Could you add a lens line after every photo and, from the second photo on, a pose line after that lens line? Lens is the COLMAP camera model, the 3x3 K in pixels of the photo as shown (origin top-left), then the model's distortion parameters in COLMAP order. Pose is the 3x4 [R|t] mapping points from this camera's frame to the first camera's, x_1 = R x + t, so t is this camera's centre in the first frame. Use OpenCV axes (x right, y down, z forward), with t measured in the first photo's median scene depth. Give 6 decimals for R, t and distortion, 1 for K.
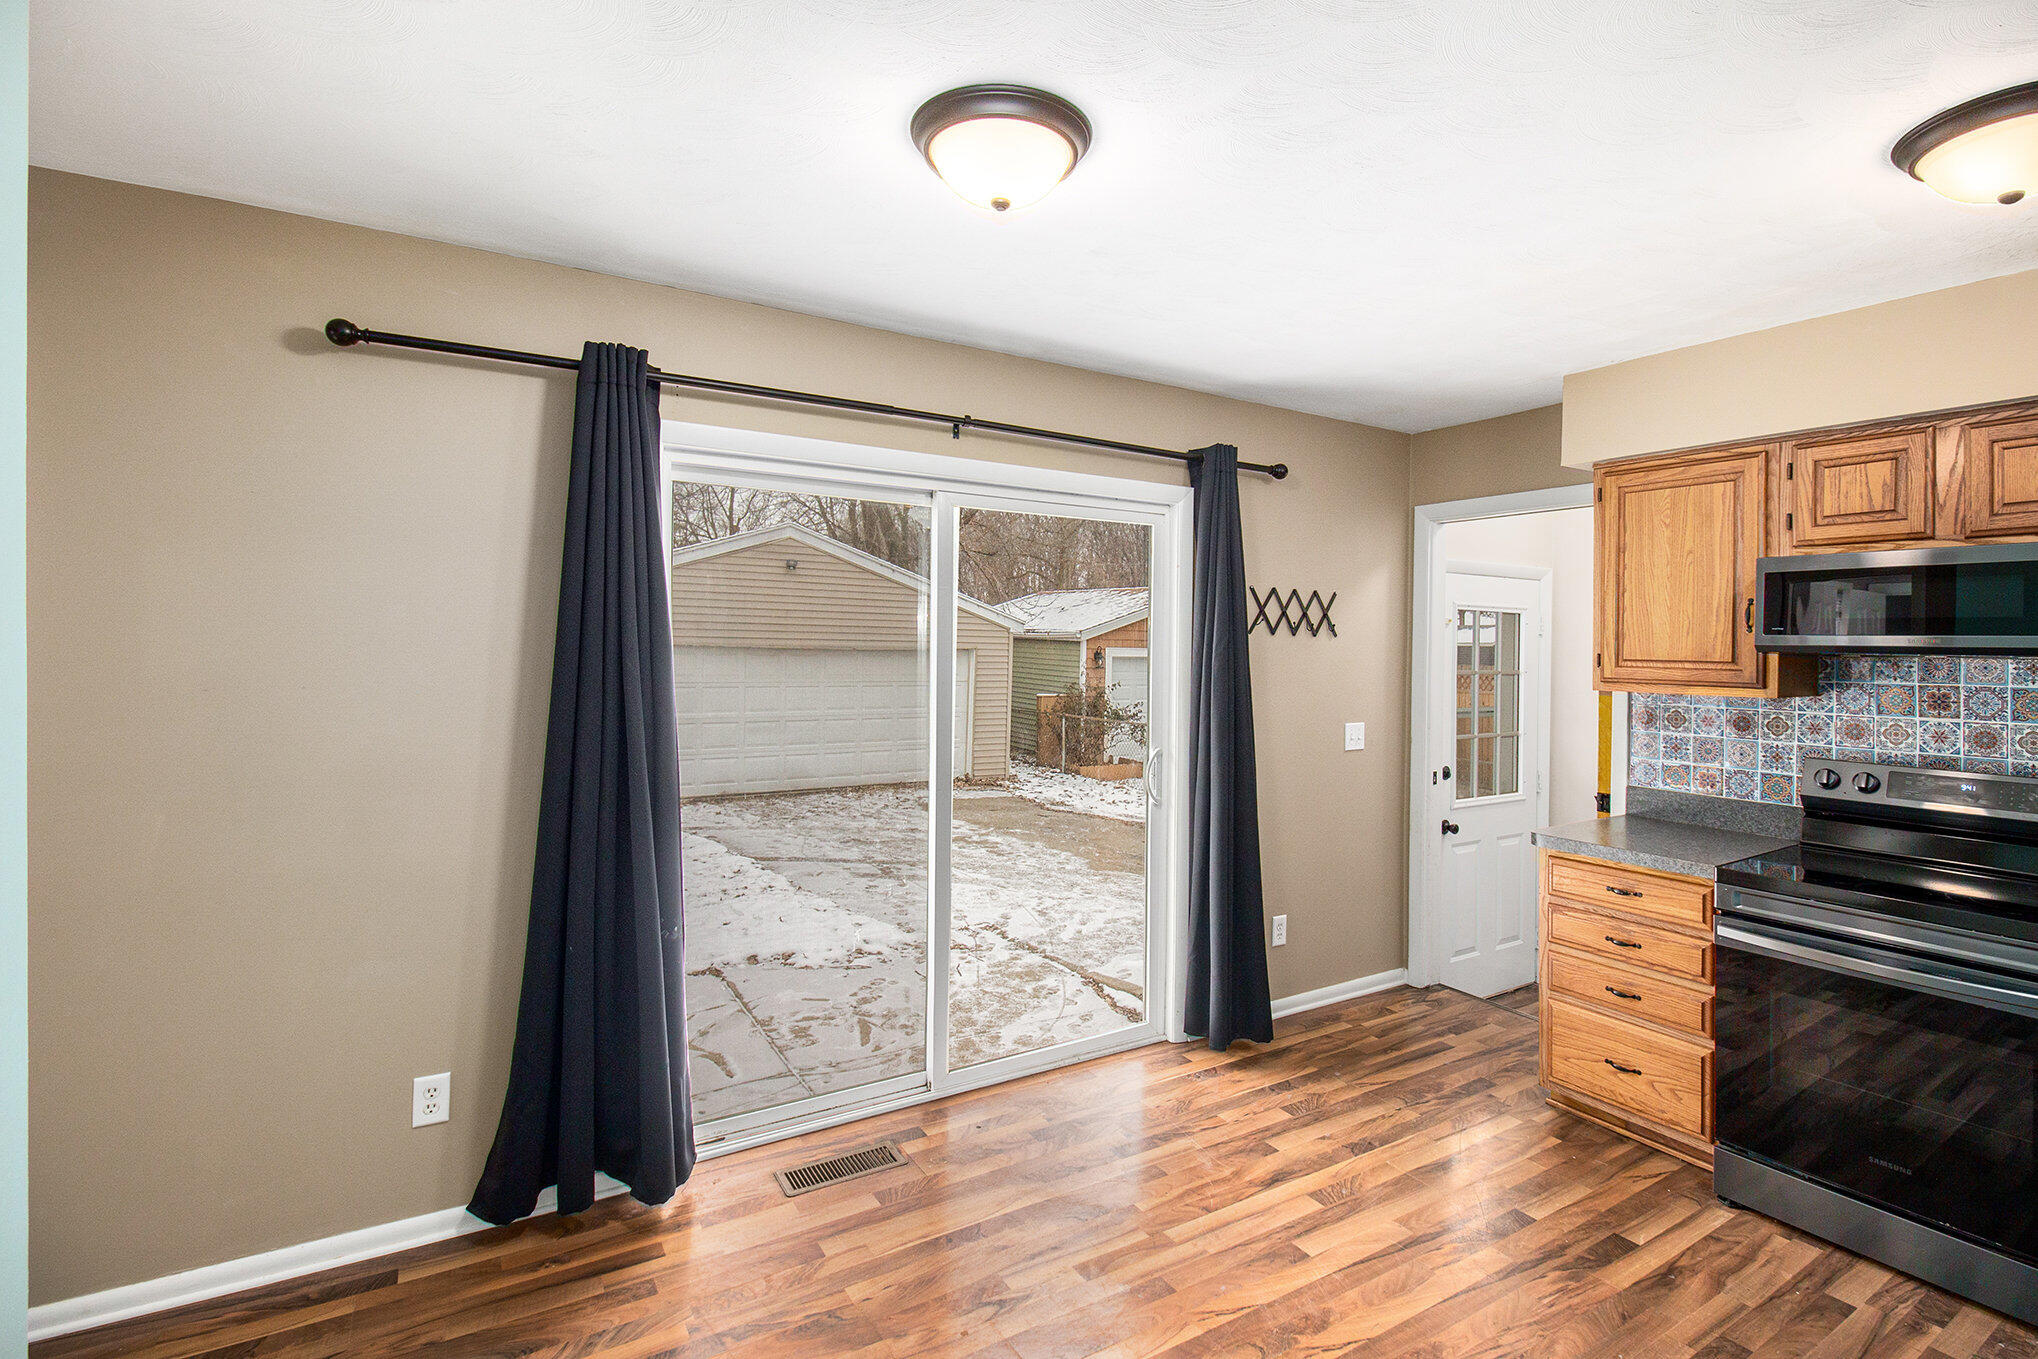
lens RADIAL K [[956.6, 0, 1029.2], [0, 956.6, 671.5], [0, 0, 1]] dist [-0.010516, -0.003182]
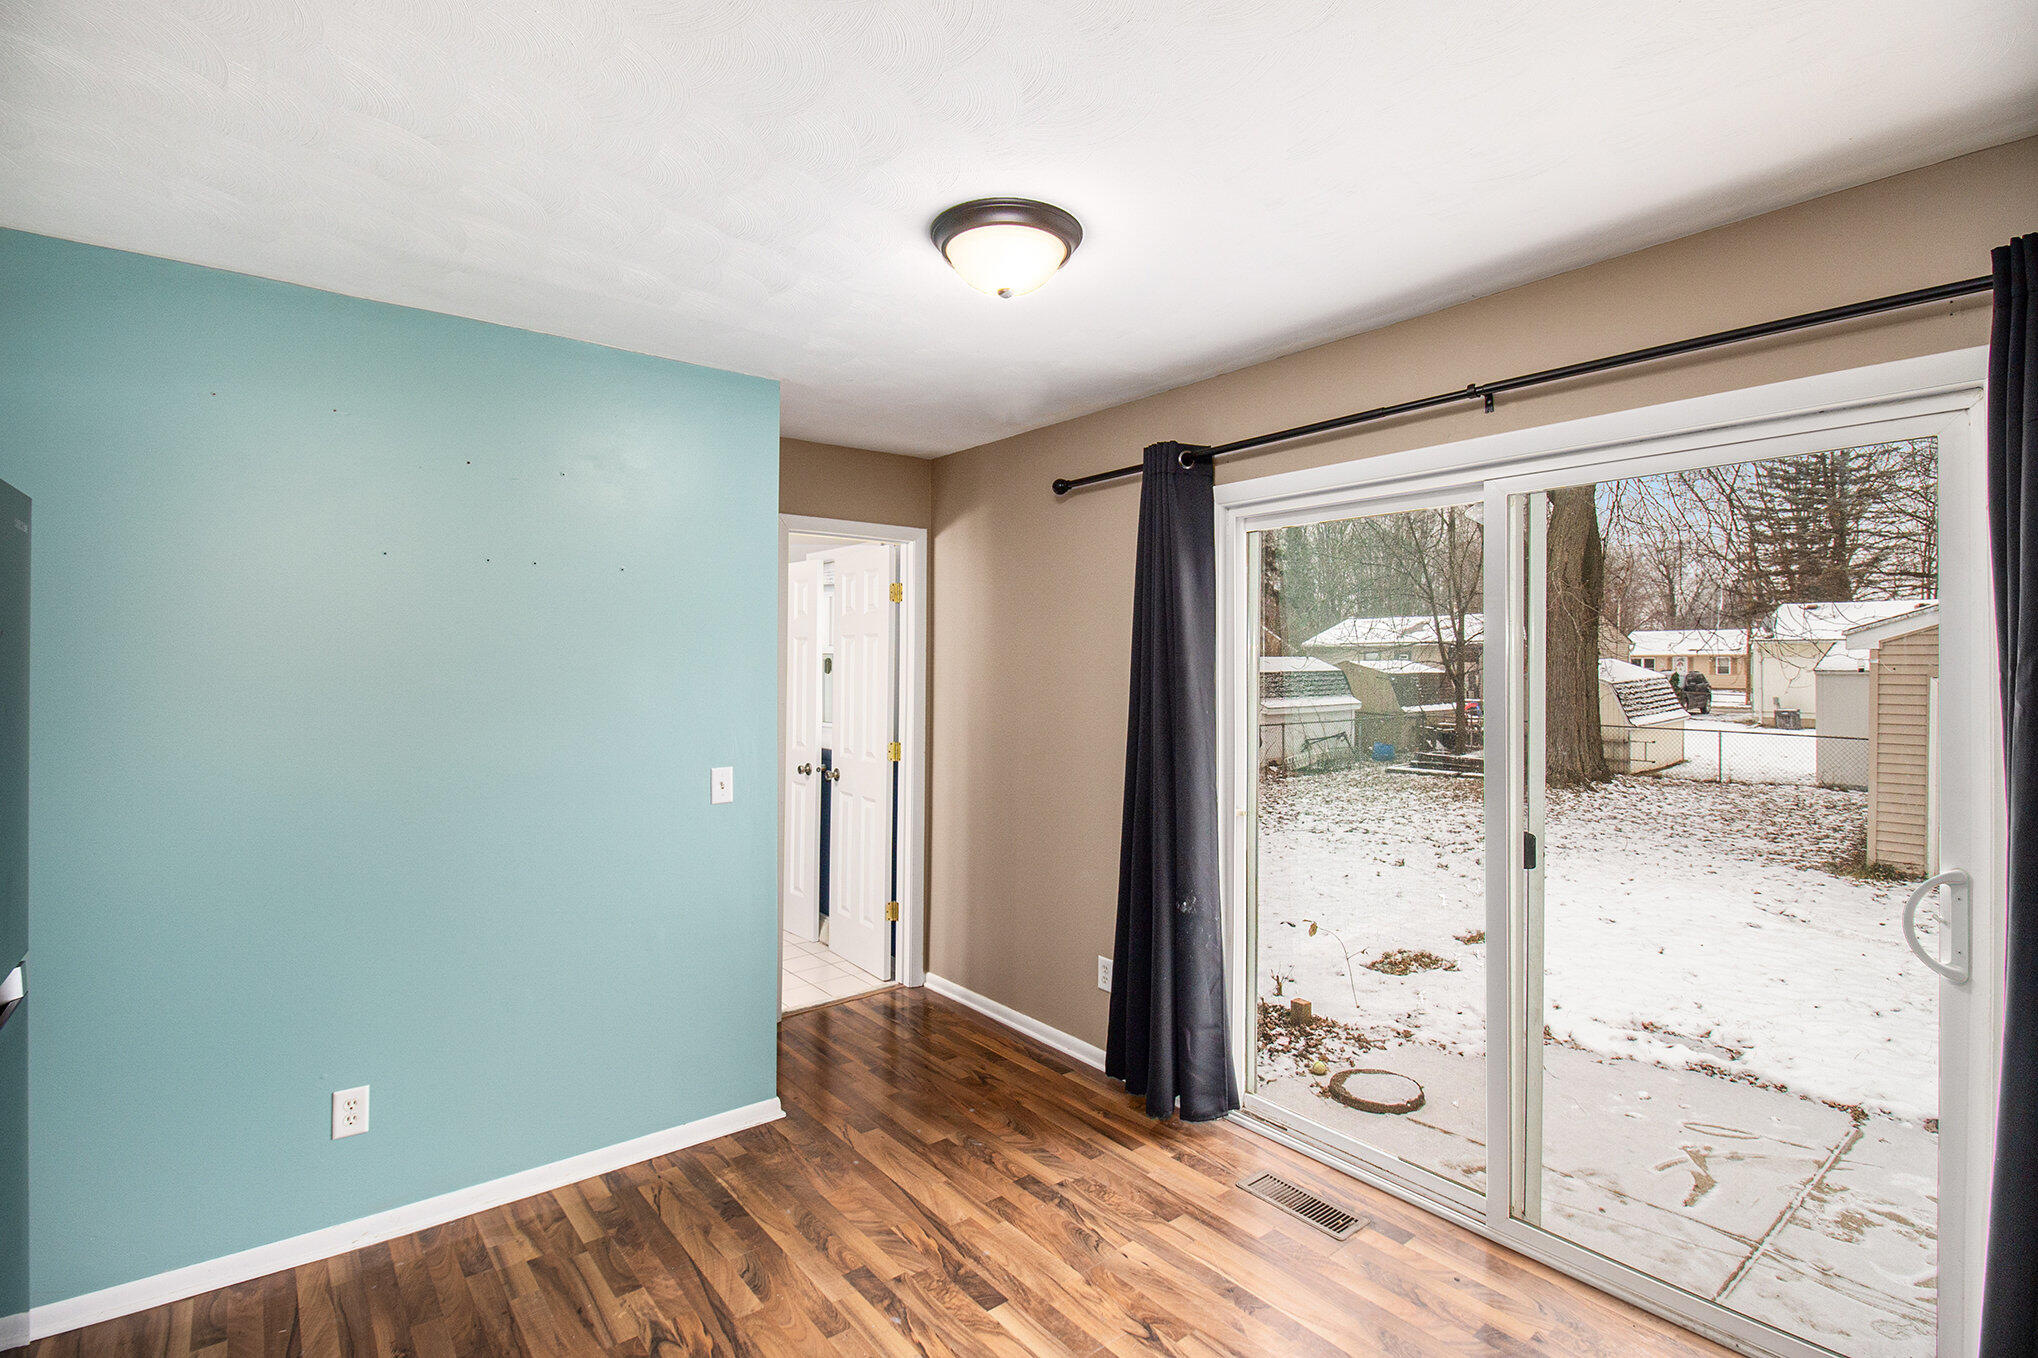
lens RADIAL K [[956.6, 0, 1029.8], [0, 956.6, 672.0], [0, 0, 1]] dist [-0.010516, -0.003182]
pose [[0.130378, -0.010893, -0.991405, 0.701771], [-0.028393, 0.999489, -0.014716, -0.002416], [0.991058, 0.030067, 0.130002, 0.547329]]
